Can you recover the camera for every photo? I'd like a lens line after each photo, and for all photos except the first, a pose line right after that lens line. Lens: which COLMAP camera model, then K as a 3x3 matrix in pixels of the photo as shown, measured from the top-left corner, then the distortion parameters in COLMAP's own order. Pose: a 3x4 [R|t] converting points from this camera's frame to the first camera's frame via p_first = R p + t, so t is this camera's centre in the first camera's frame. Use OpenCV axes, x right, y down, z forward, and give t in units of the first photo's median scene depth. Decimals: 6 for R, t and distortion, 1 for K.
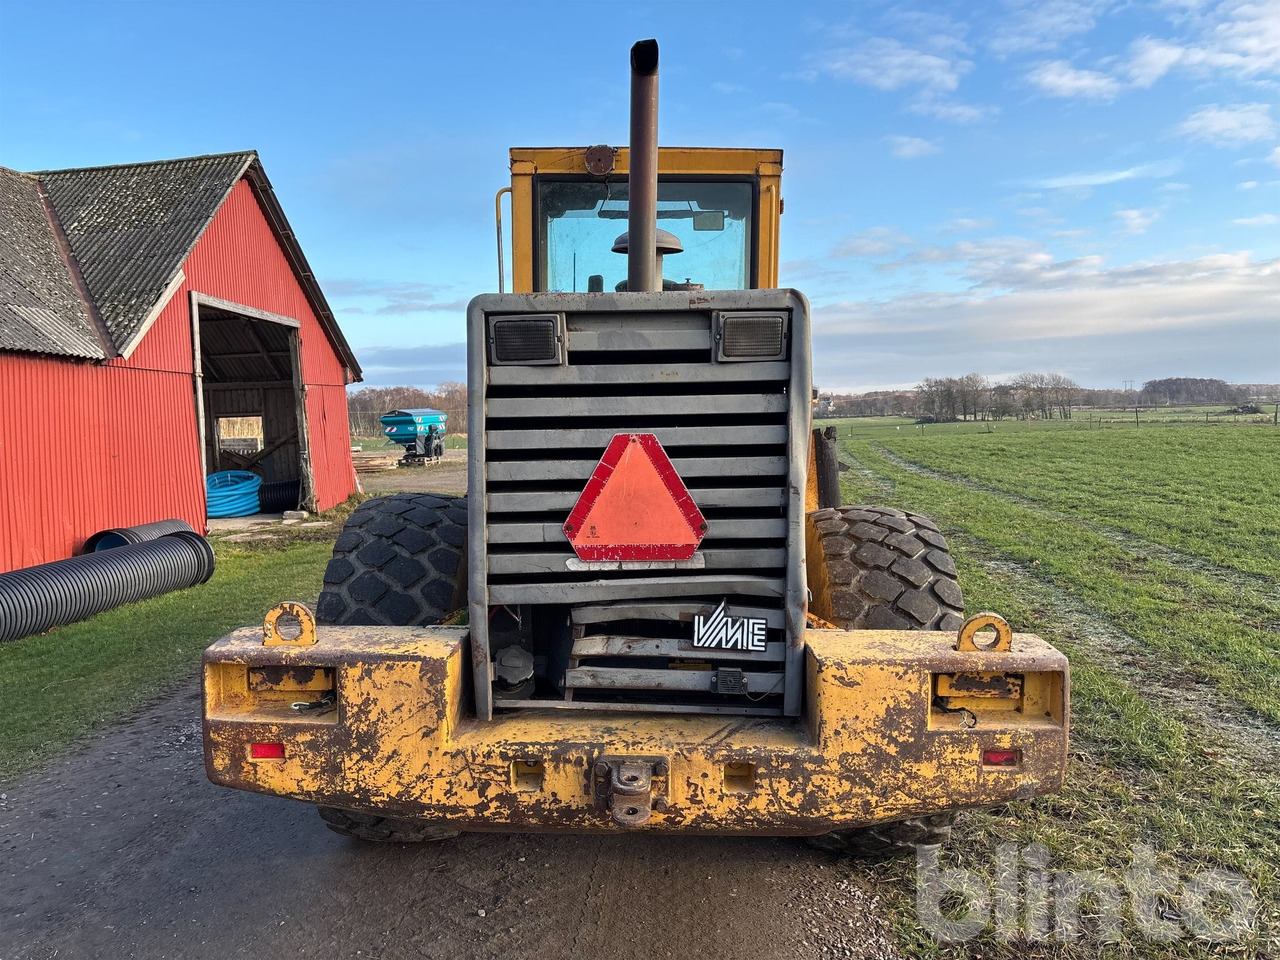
lens RADIAL K [[971.3, 0, 641.7], [0, 971.3, 469.4], [0, 0, 1]] dist [0.034687, -0.040263]
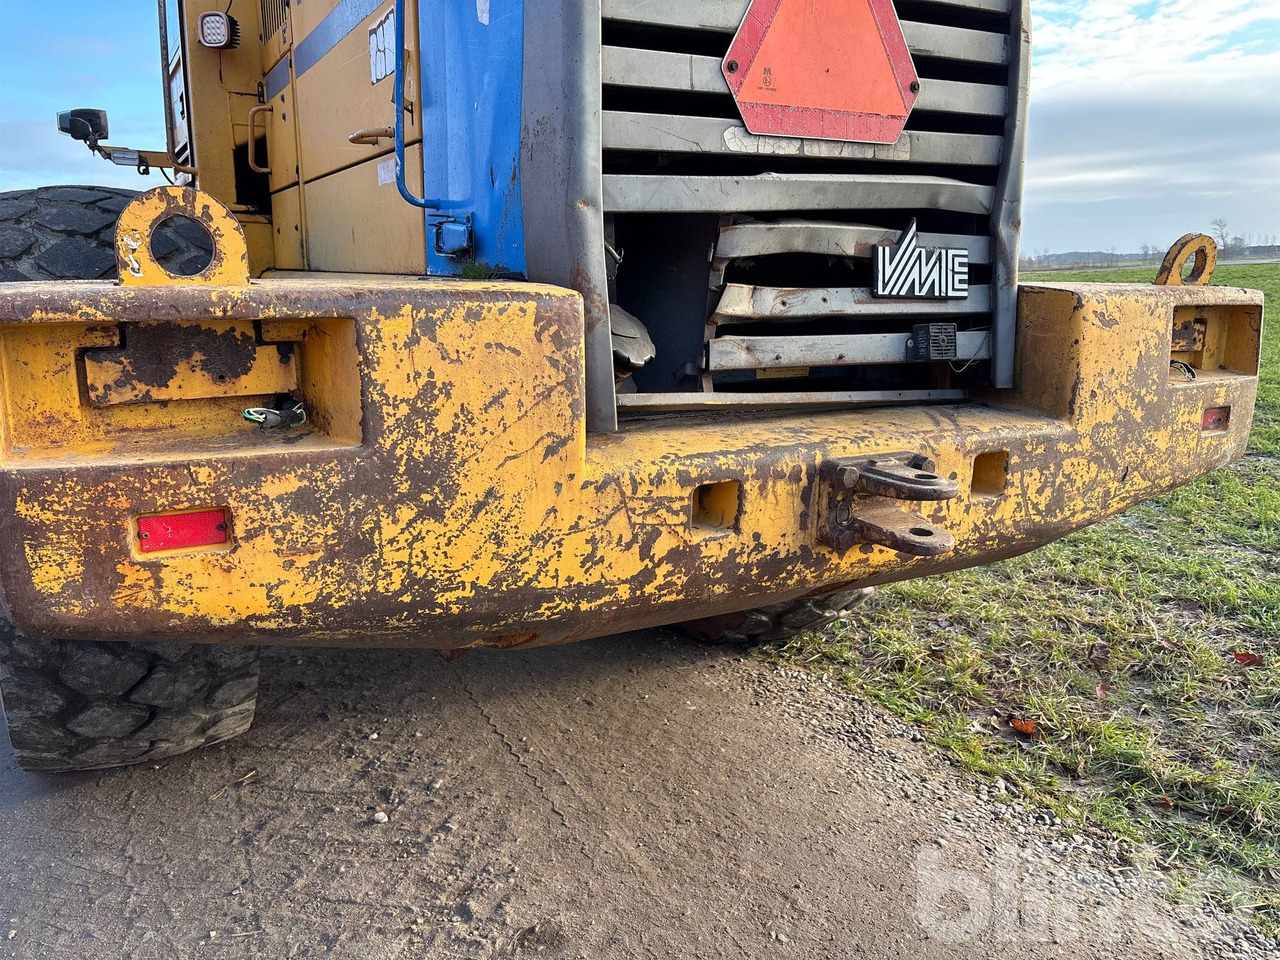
lens RADIAL K [[971.3, 0, 642.8], [0, 971.3, 481.6], [0, 0, 1]] dist [0.034687, -0.040263]
pose [[0.864978, -0.100861, 0.491569, -0.422584], [0.037836, 0.989913, 0.136534, 0.219841], [-0.500381, -0.099500, 0.860069, 0.543781]]
